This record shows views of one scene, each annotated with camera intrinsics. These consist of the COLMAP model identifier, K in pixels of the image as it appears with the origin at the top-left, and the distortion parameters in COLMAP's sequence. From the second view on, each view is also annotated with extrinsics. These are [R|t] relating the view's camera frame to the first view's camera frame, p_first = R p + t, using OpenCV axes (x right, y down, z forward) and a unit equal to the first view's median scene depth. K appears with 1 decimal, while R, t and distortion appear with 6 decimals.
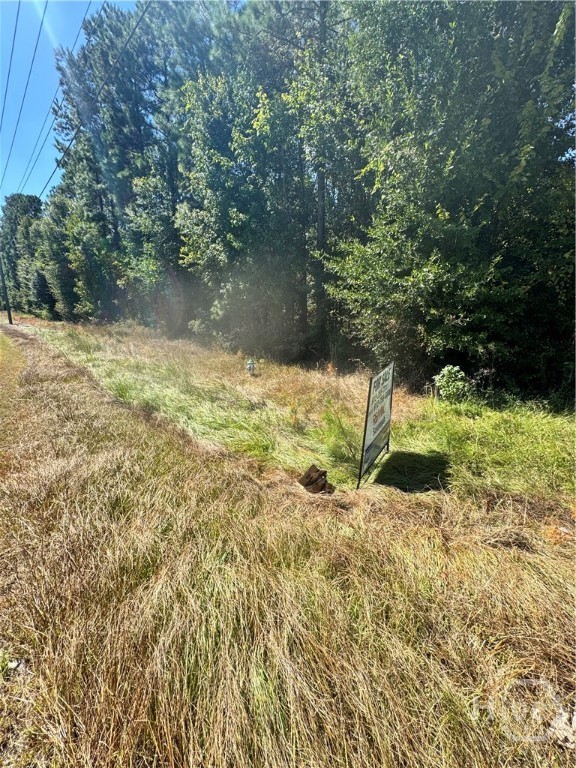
lens RADIAL K [[313.7, 0, 288.0], [0, 313.7, 384.0], [0, 0, 1]] dist [-0.001720, -0.000411]
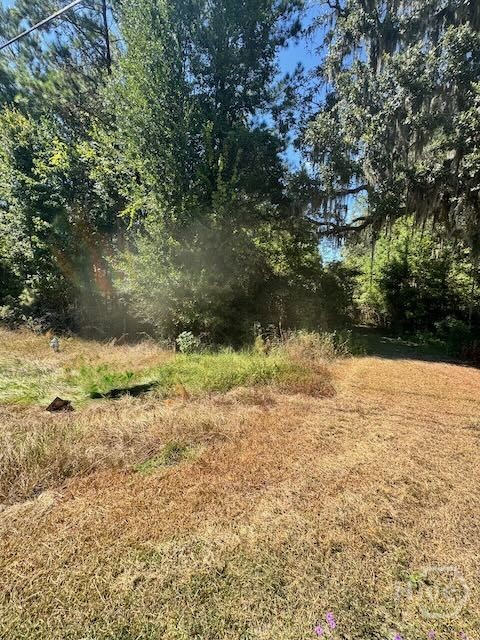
lens RADIAL K [[263.7, 0, 249.9], [0, 263.7, 320.0], [0, 0, 1]] dist [0.000824, -0.000010]
pose [[0.910544, -0.032725, 0.412116, 0.145039], [0.091381, 0.988136, -0.123436, 0.044723], [-0.403187, 0.150053, 0.902732, -0.212594]]
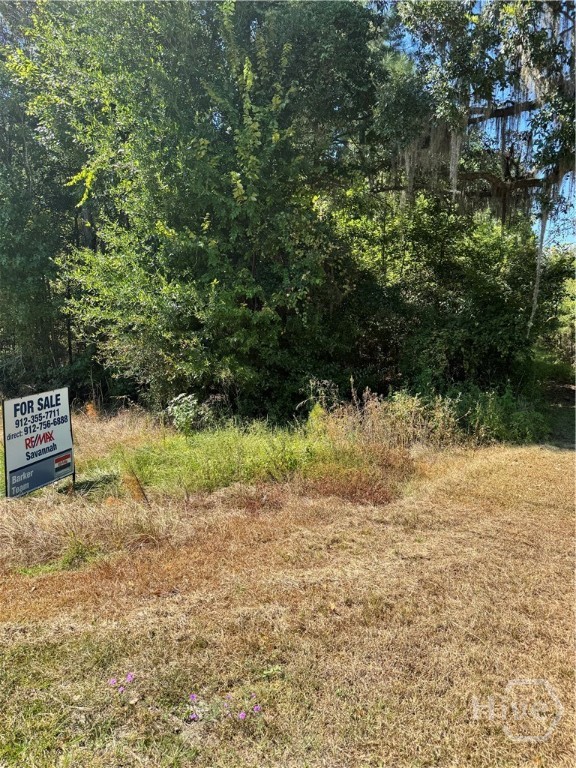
lens RADIAL K [[550.9, 0, 288.0], [0, 550.9, 384.0], [0, 0, 1]] dist [0.089920, -0.095249]
pose [[0.962389, -0.030769, 0.269927, 0.210932], [0.066713, 0.989909, -0.125018, 0.073261], [-0.263356, 0.138324, 0.954730, -0.329098]]
